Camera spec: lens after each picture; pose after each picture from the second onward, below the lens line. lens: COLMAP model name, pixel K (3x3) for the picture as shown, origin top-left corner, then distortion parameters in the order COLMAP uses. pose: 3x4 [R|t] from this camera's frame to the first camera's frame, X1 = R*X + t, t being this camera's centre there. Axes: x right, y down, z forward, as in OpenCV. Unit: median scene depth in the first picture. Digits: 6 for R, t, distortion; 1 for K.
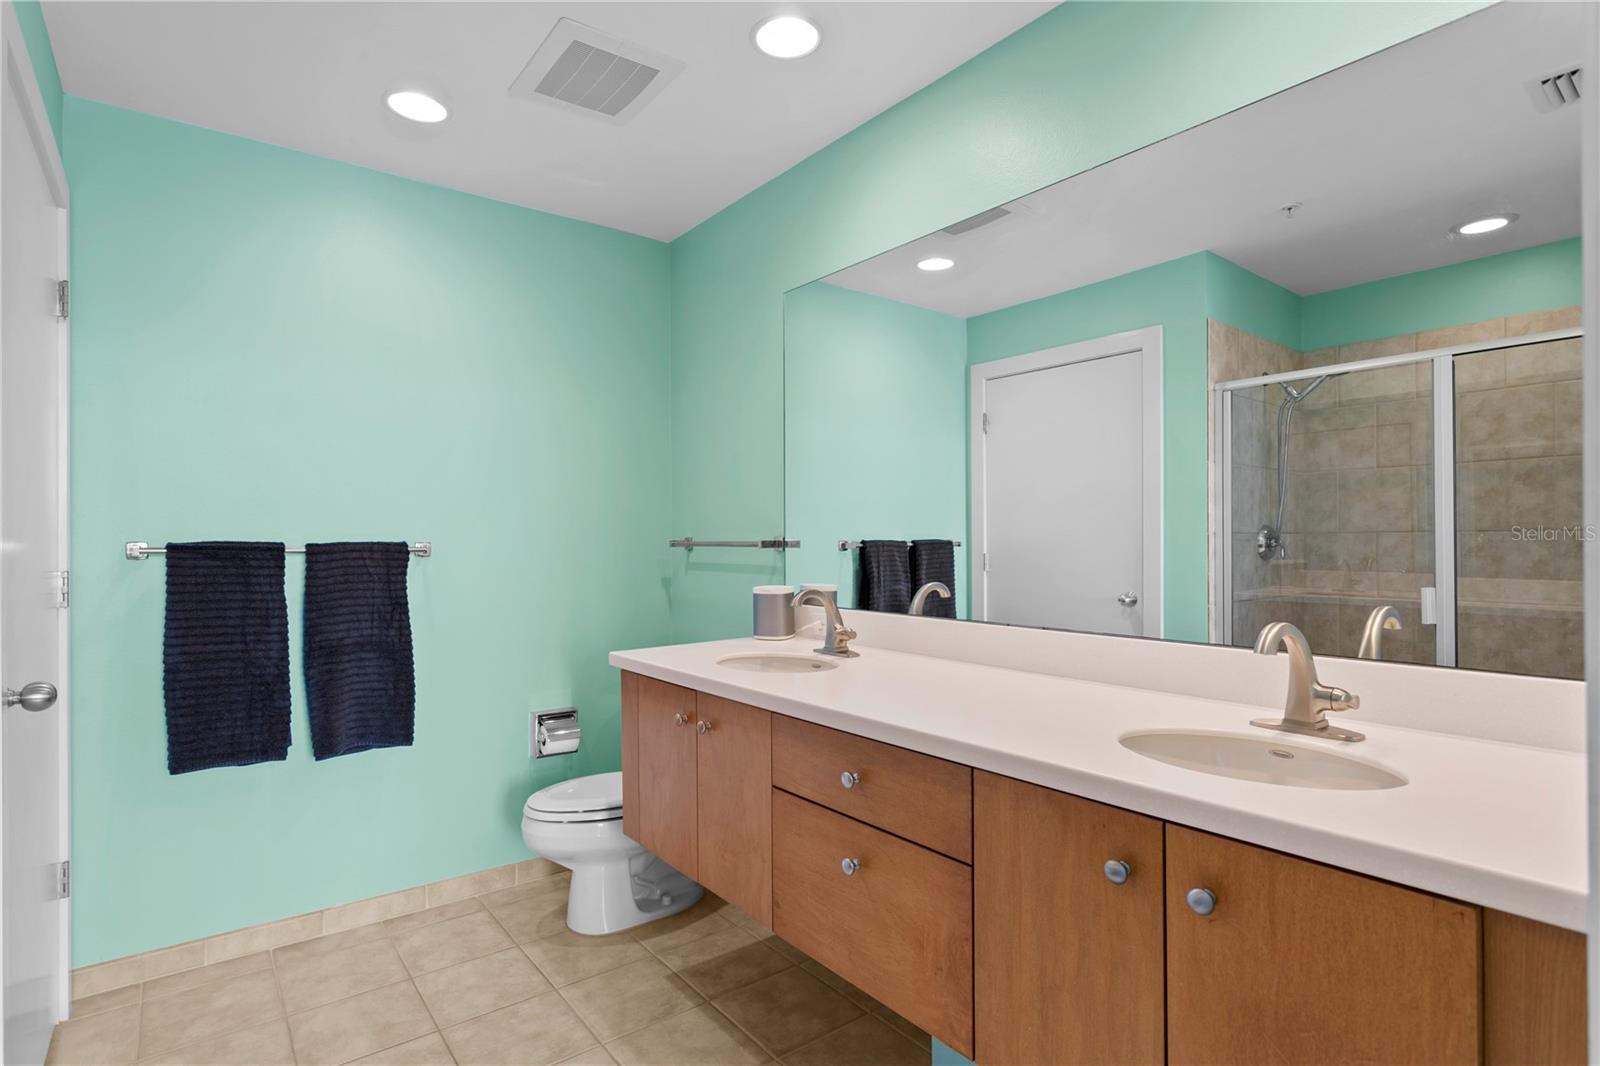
lens RADIAL K [[807.7, 0, 783.6], [0, 807.7, 534.1], [0, 0, 1]] dist [-0.010618, 0.001519]
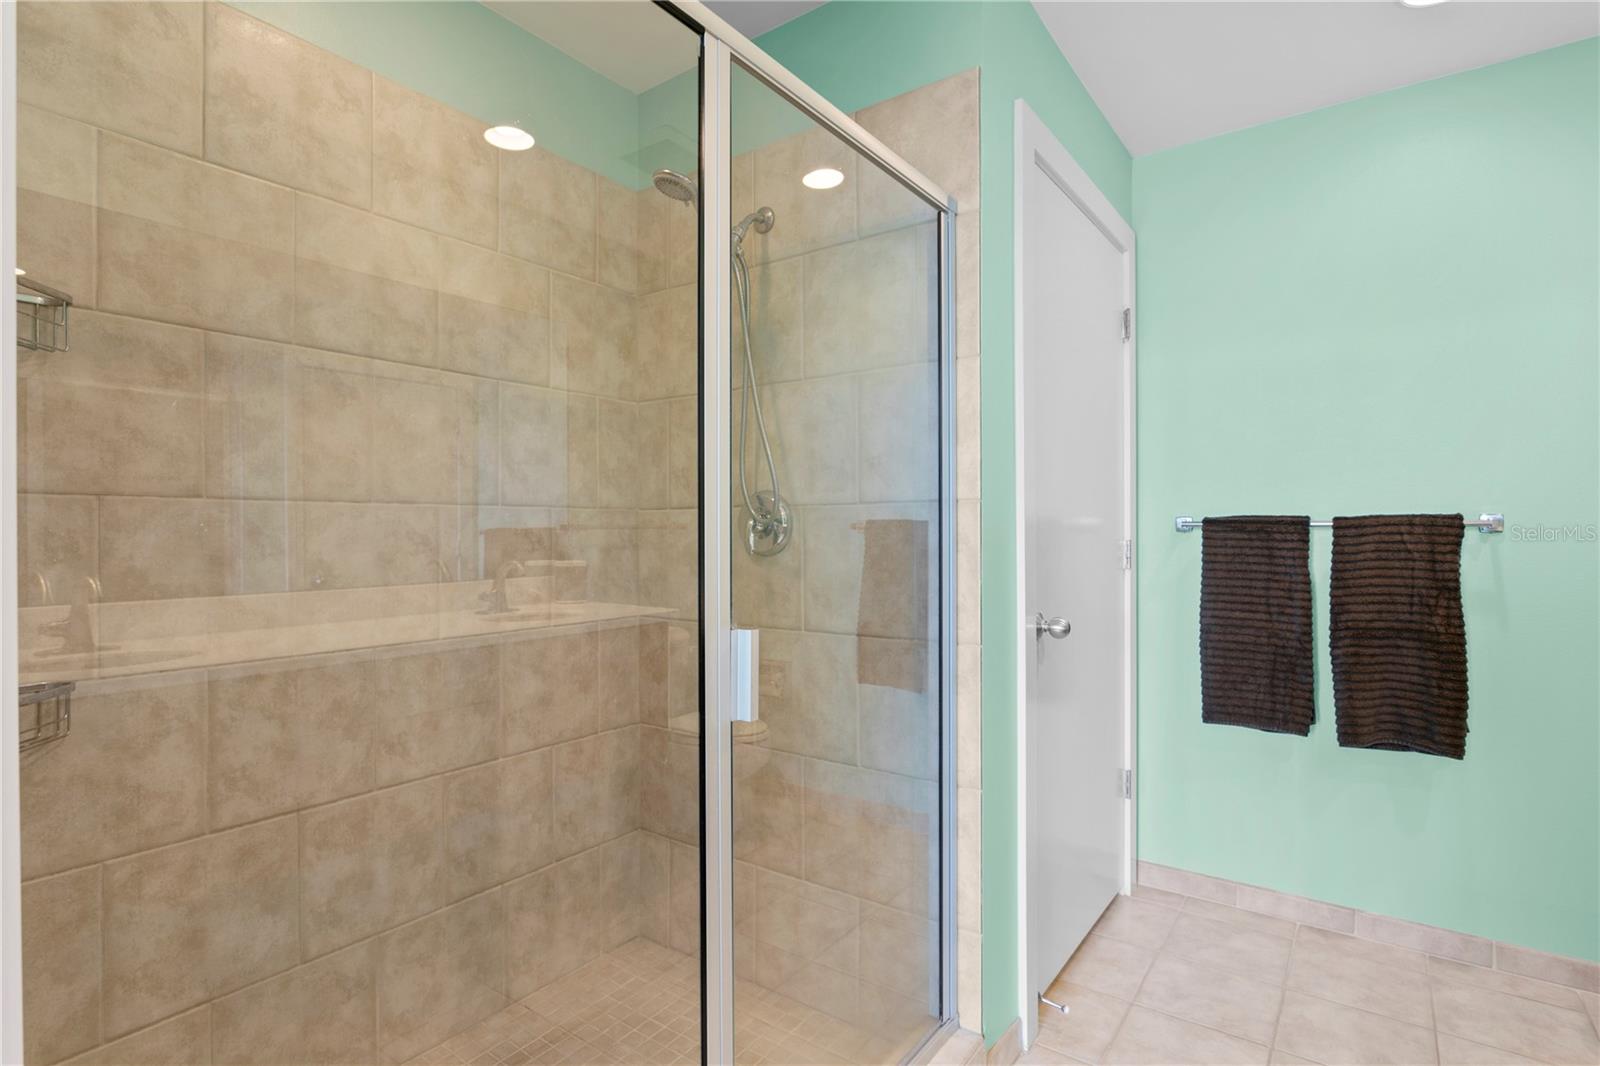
lens RADIAL K [[818.9, 0, 780.0], [0, 818.9, 529.1], [0, 0, 1]] dist [-0.003676, 0.000506]
pose [[0.270035, -0.000049, -0.962851, 0.169360], [0.010638, 0.999939, 0.002933, 0.016892], [0.962792, -0.011035, 0.270019, 0.110142]]
